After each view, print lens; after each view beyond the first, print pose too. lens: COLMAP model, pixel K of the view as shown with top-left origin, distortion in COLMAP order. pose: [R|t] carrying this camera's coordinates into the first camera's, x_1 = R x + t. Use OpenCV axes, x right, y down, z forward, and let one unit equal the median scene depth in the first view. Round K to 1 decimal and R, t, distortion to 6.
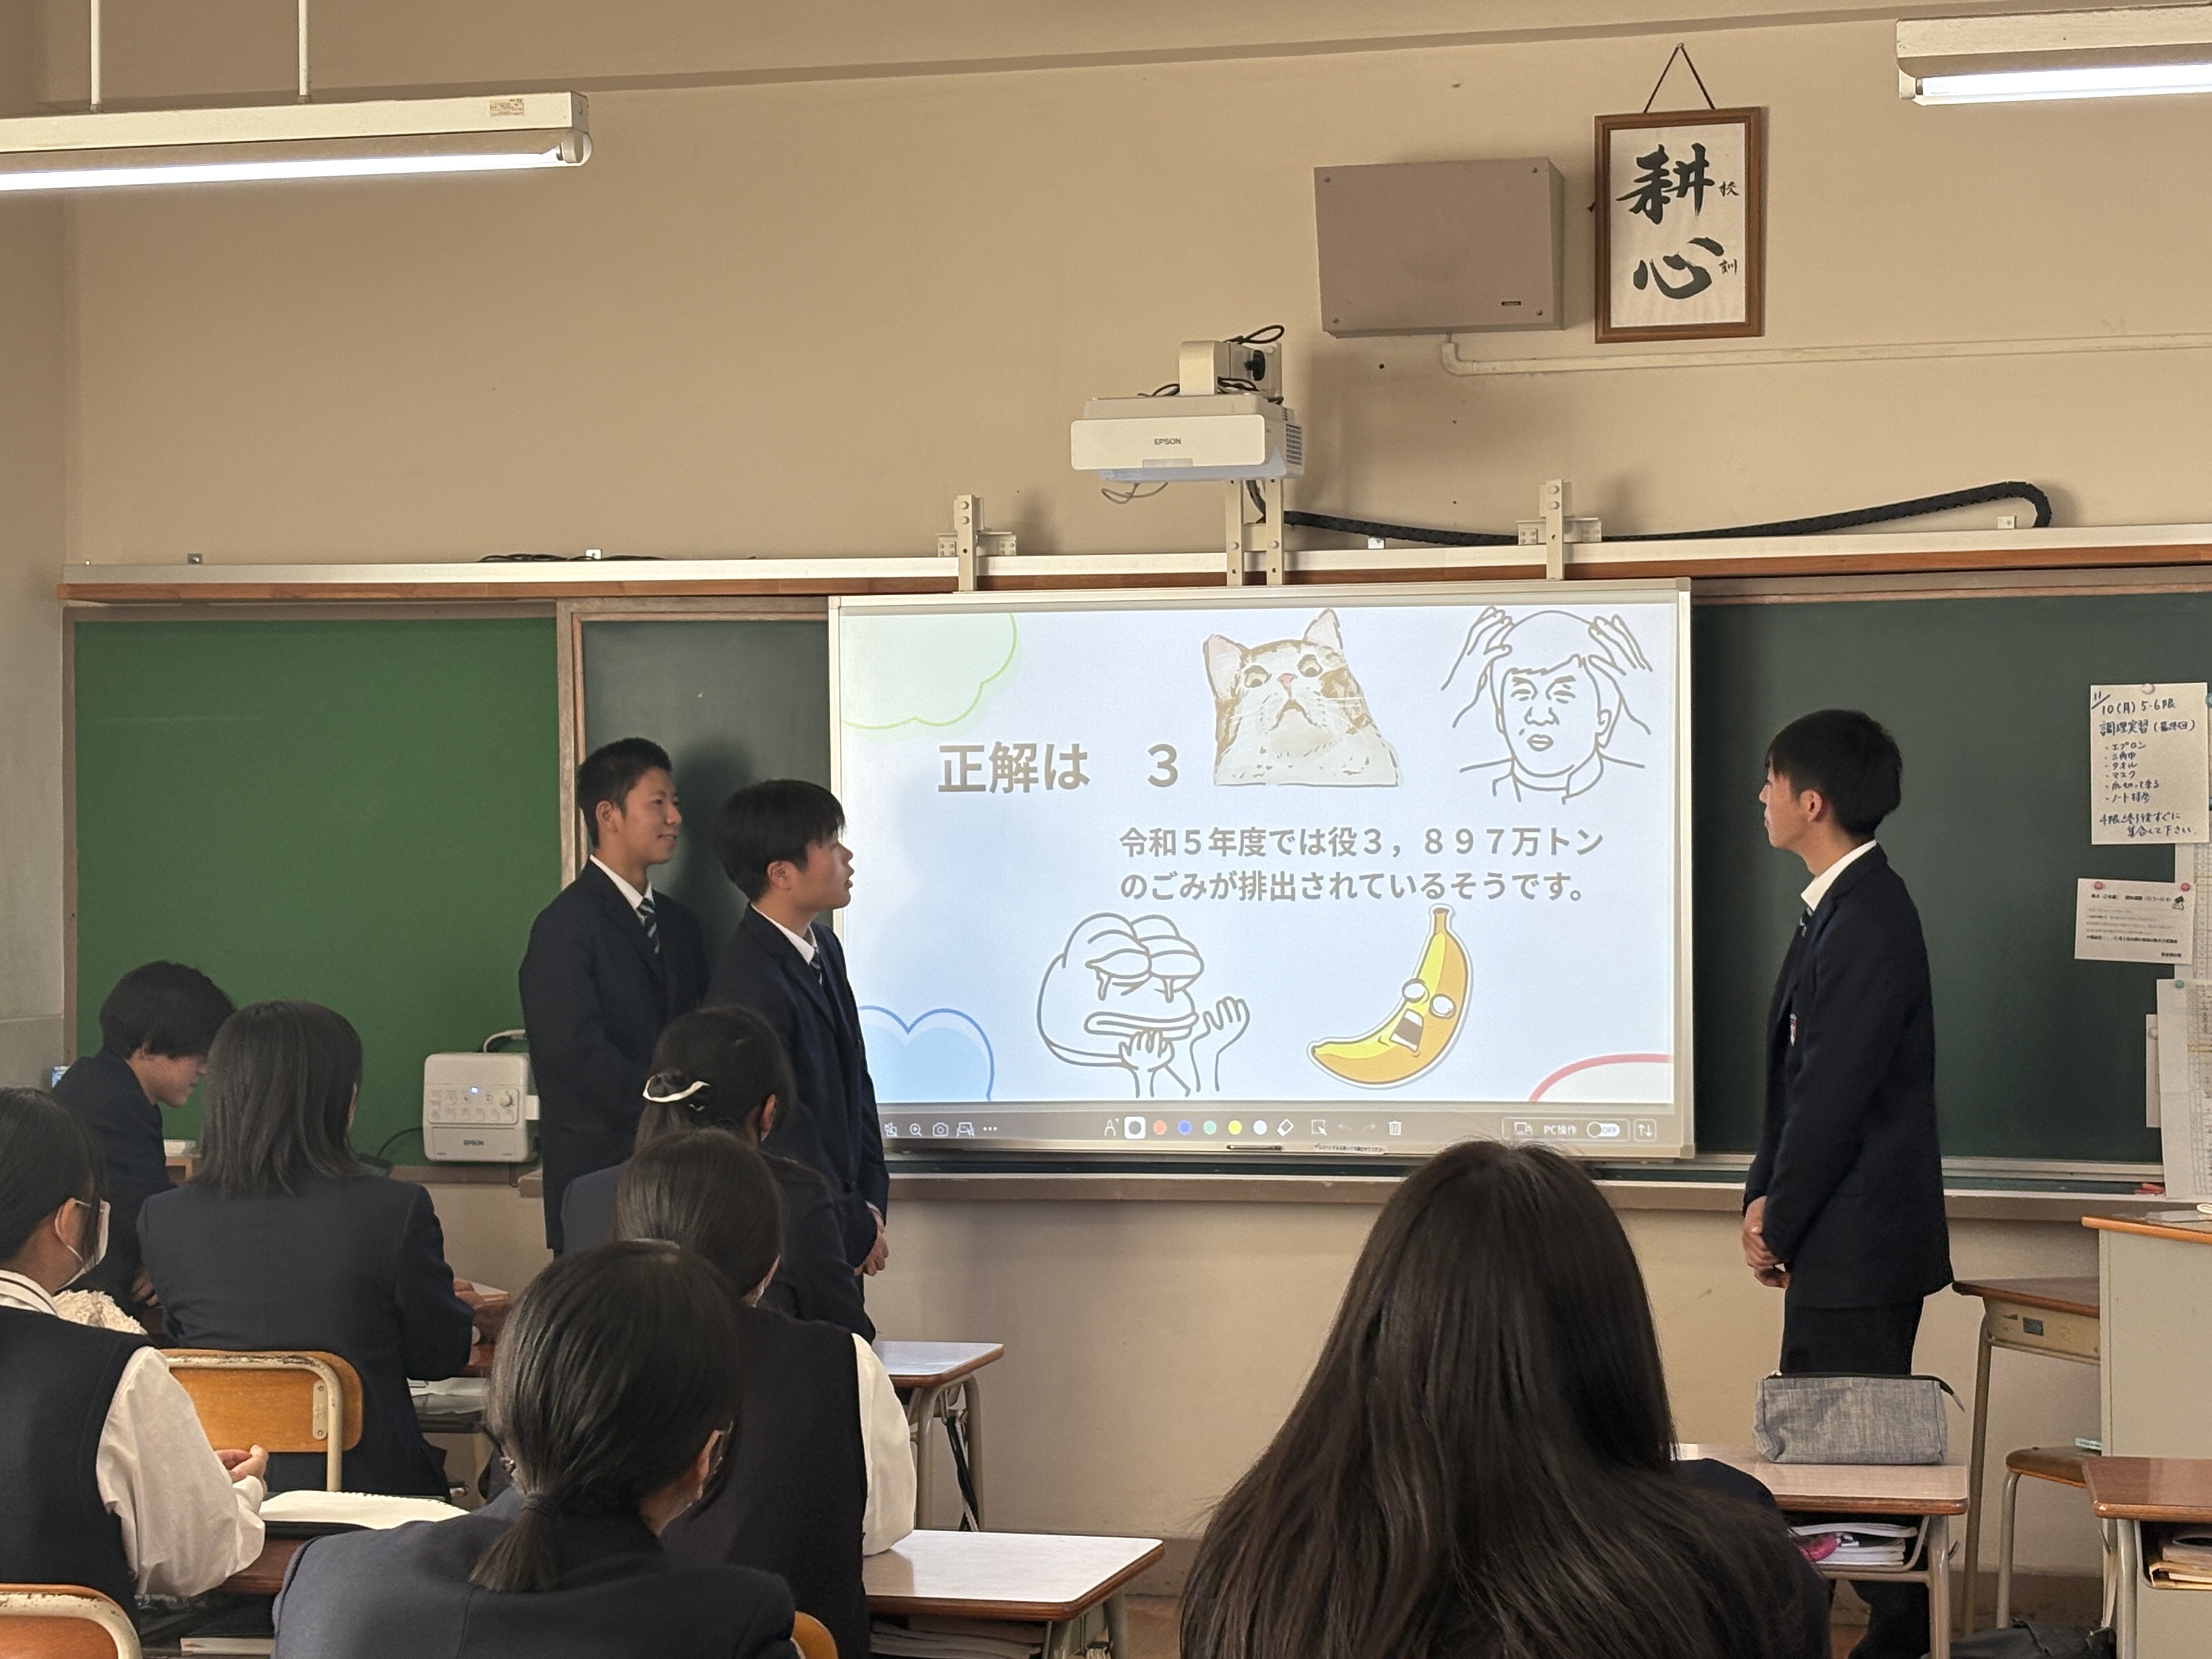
lens RADIAL K [[4280.7, 0, 1106.0], [0, 4280.7, 829.5], [0, 0, 1]] dist [0.014670, 0.344746]
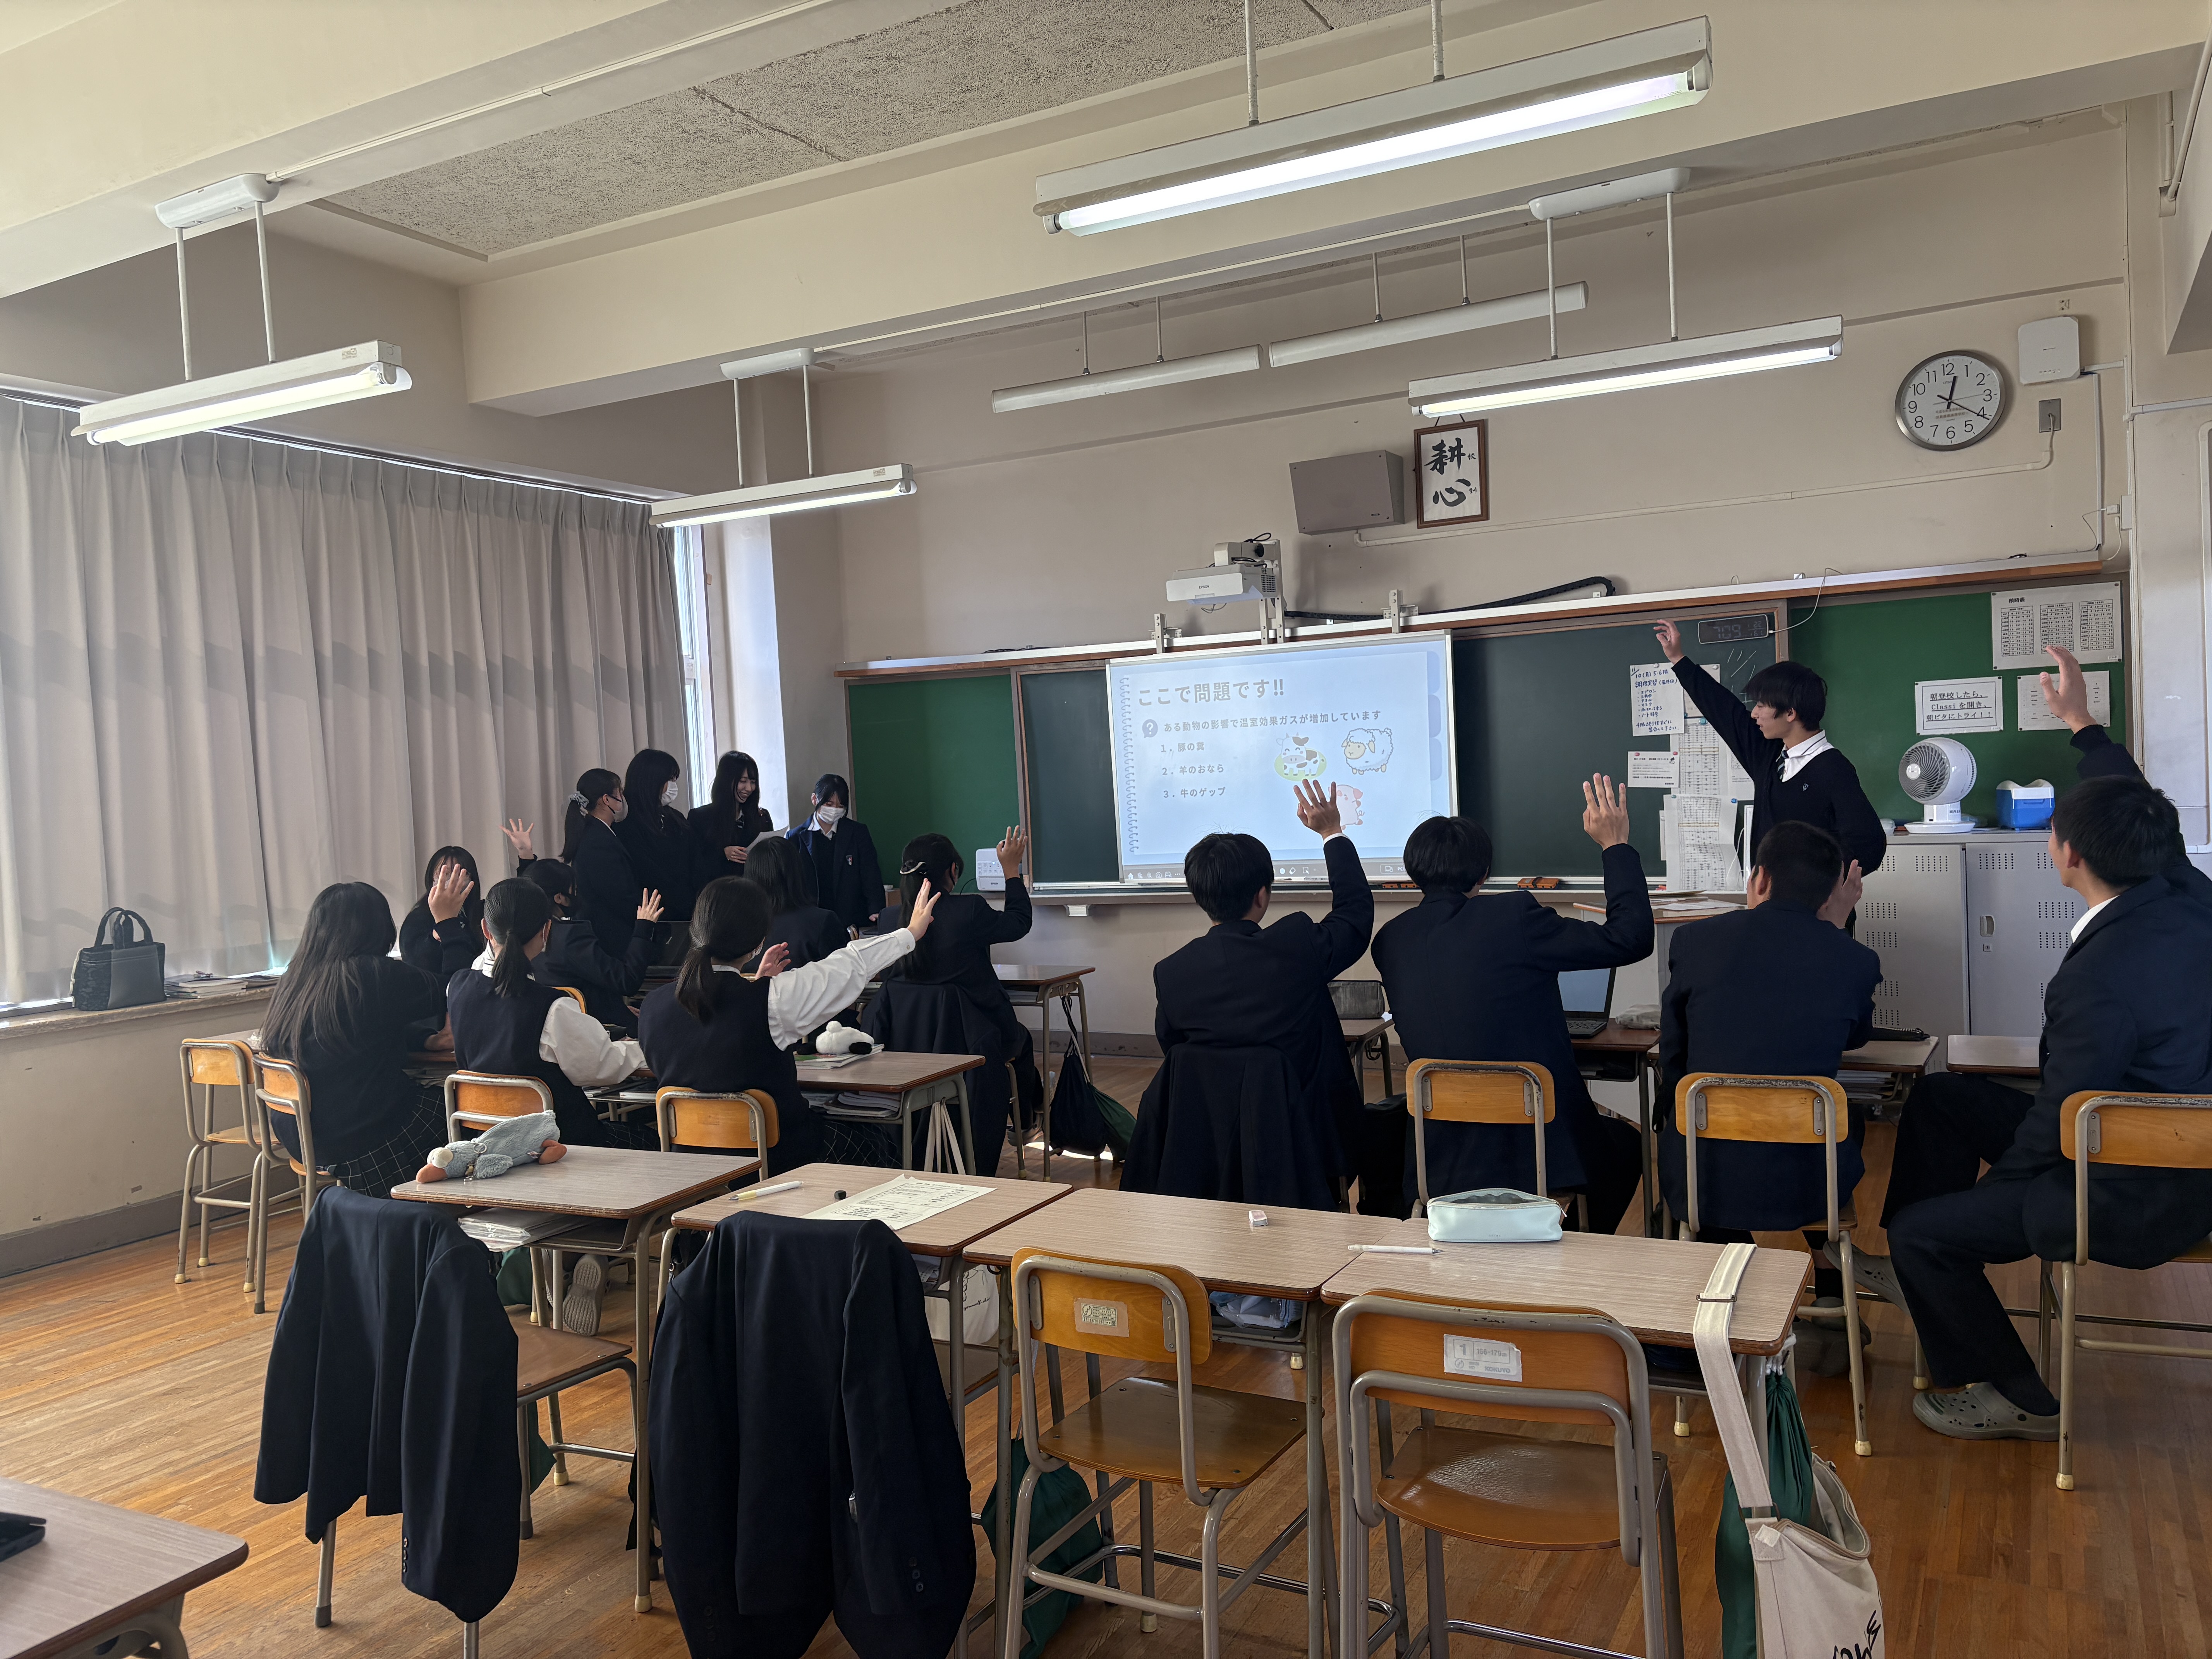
lens RADIAL K [[1700.0, 0, 1106.0], [0, 1700.0, 829.5], [0, 0, 1]] dist [-0.001232, -0.001225]
pose [[0.972545, -0.039727, -0.229299, 0.155526], [0.052051, 0.997493, 0.047947, -0.004627], [0.226819, -0.058566, 0.972174, 0.063075]]
